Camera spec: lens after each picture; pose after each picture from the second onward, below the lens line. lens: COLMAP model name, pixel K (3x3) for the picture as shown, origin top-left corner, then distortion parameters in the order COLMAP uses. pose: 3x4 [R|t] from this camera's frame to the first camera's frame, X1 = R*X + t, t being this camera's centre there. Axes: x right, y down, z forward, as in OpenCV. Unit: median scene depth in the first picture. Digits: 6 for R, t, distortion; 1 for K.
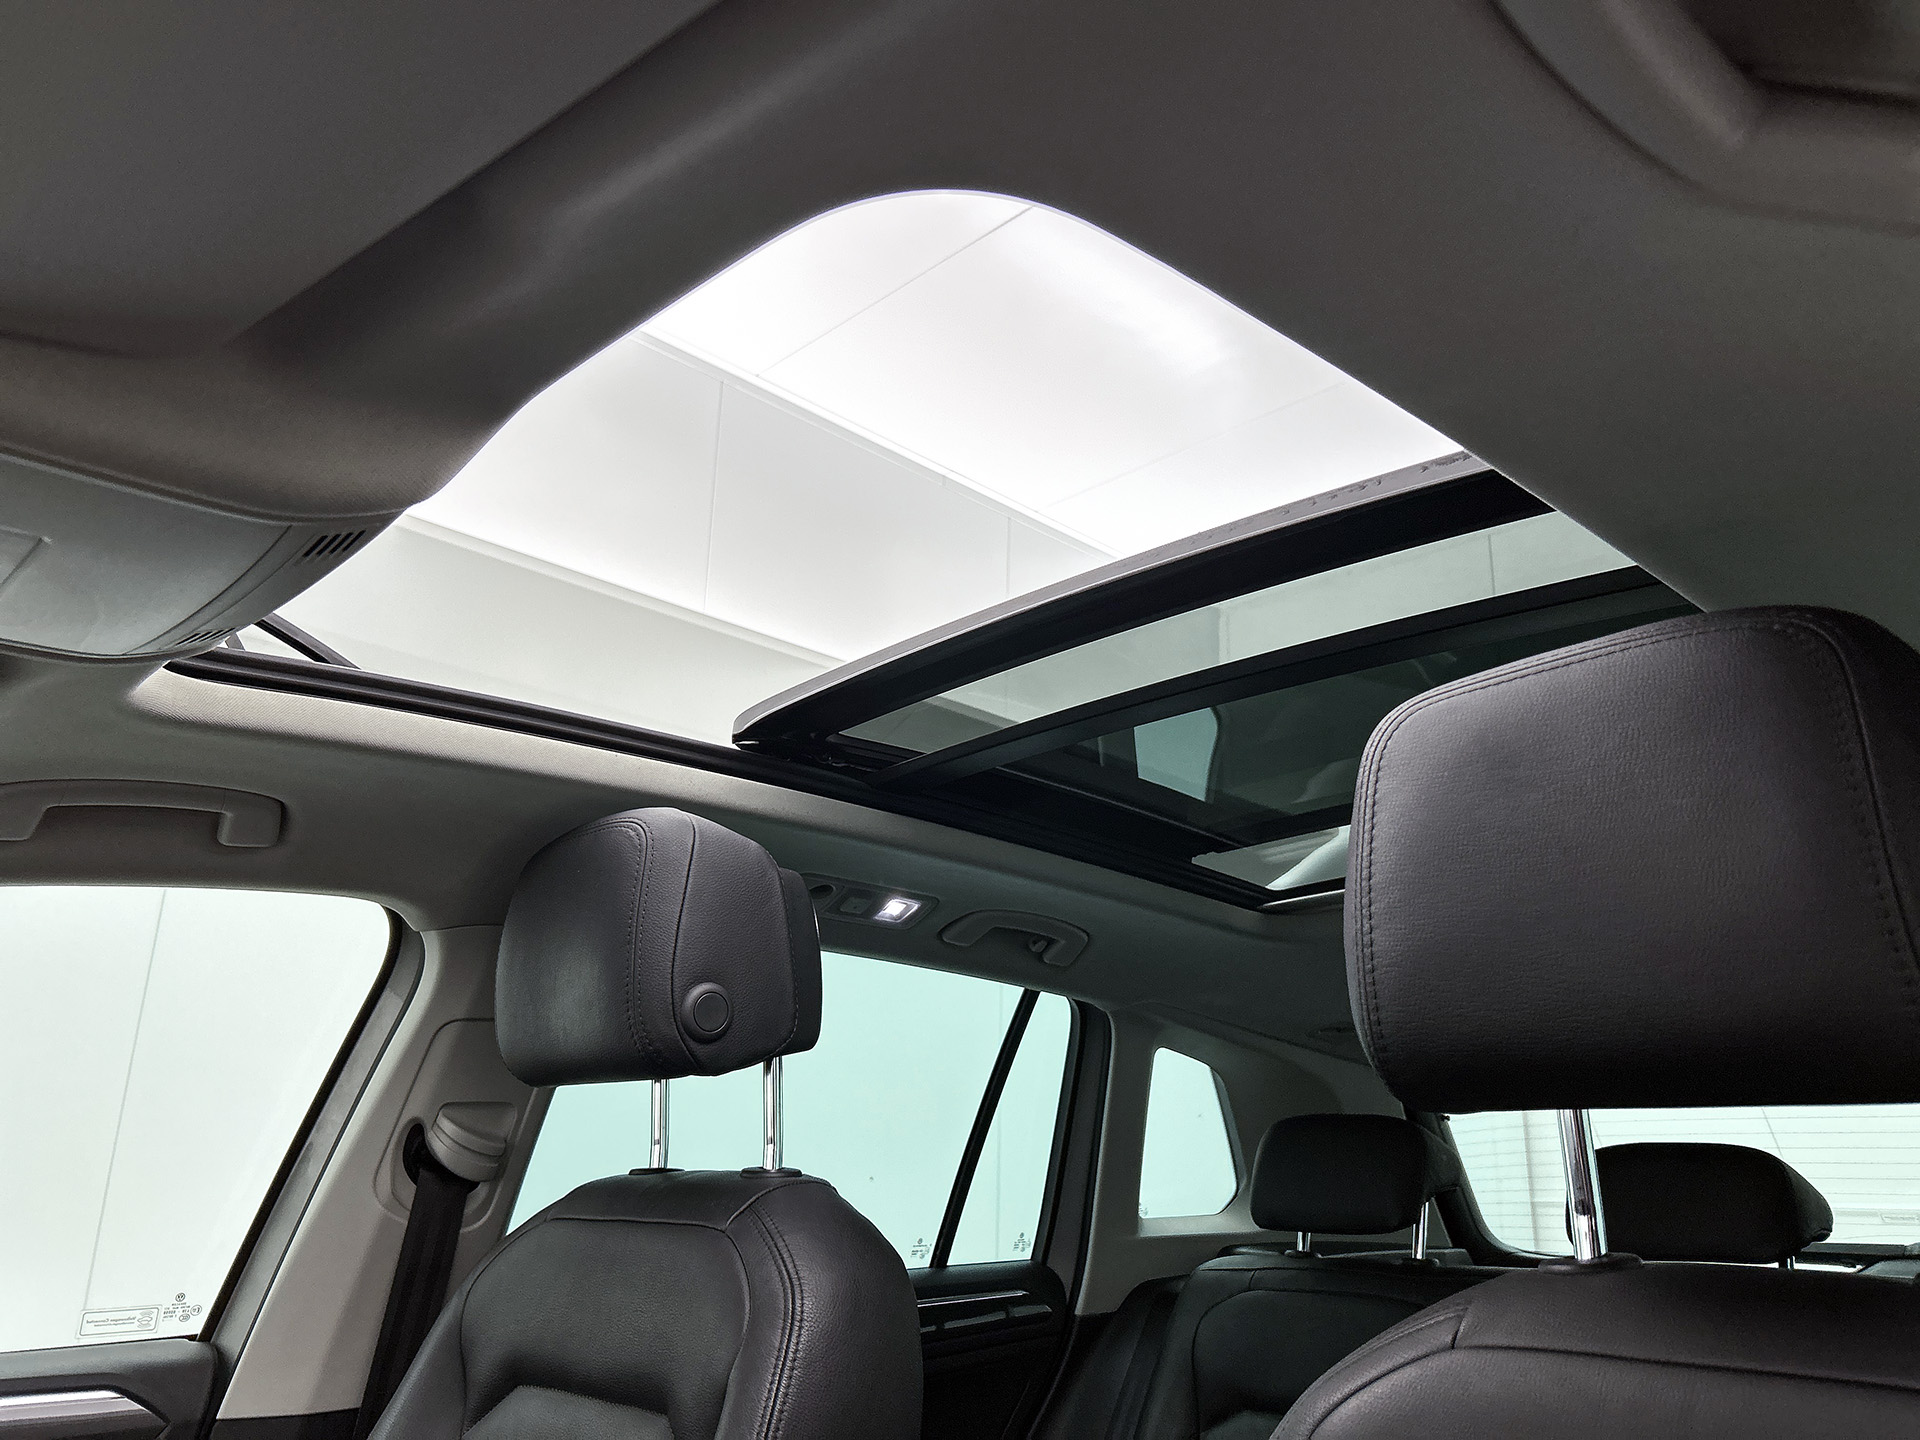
lens RADIAL K [[1488.0, 0, 960.0], [0, 1488.0, 720.0], [0, 0, 1]] dist [0.022668, -0.000303]
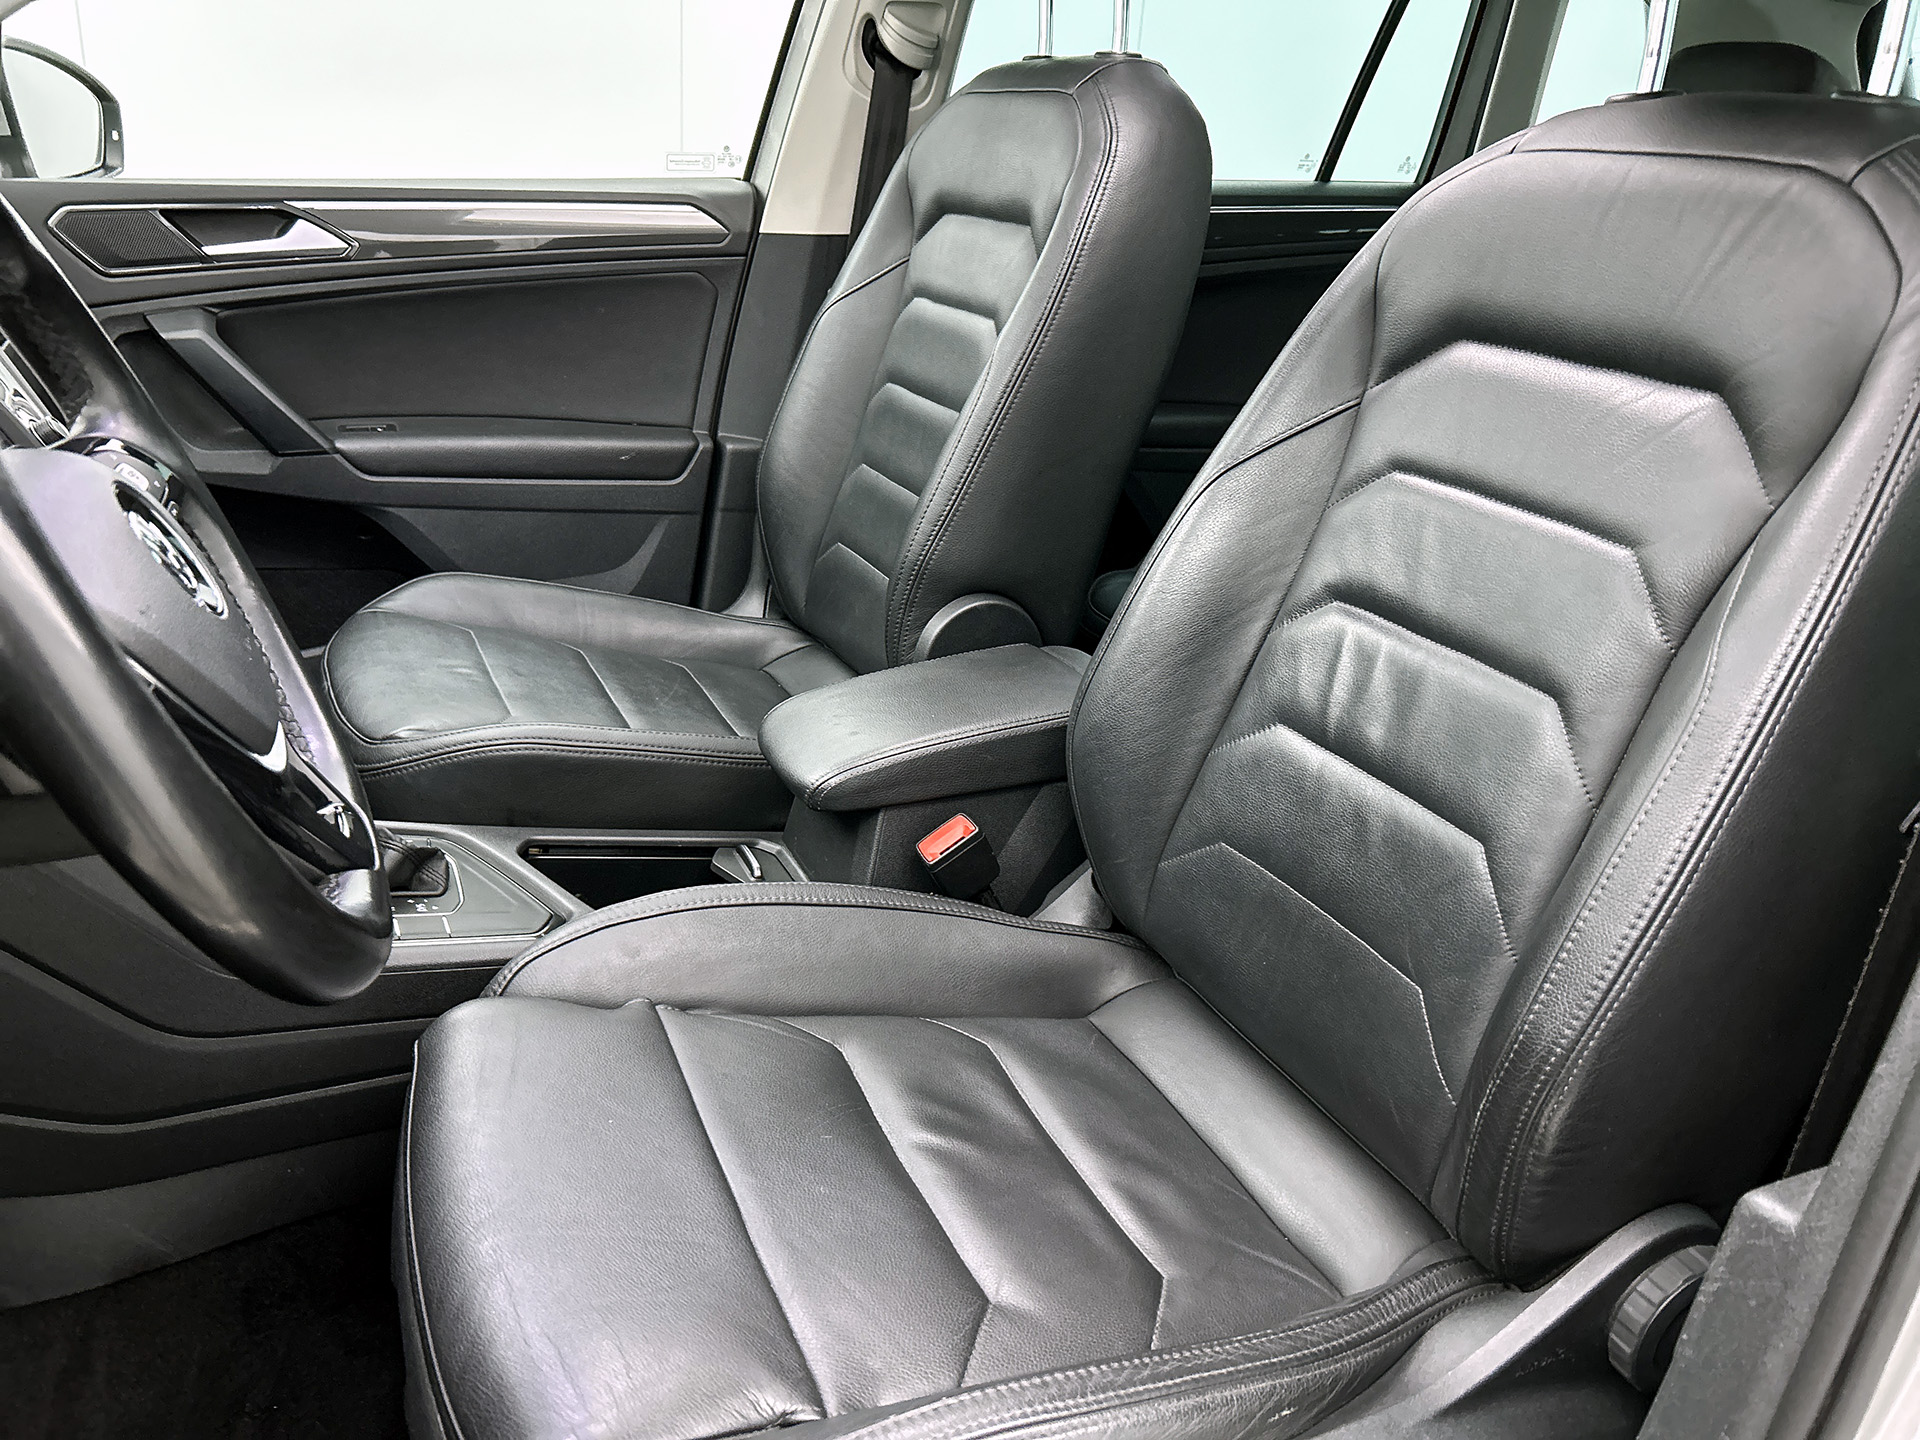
lens RADIAL K [[1488.0, 0, 960.0], [0, 1488.0, 720.0], [0, 0, 1]] dist [0.022668, -0.000303]
pose [[0.939792, 0.157312, -0.303386, 0.192755], [0.057314, 0.802627, 0.593721, -0.001940], [0.336905, -0.575363, 0.745287, -0.271629]]
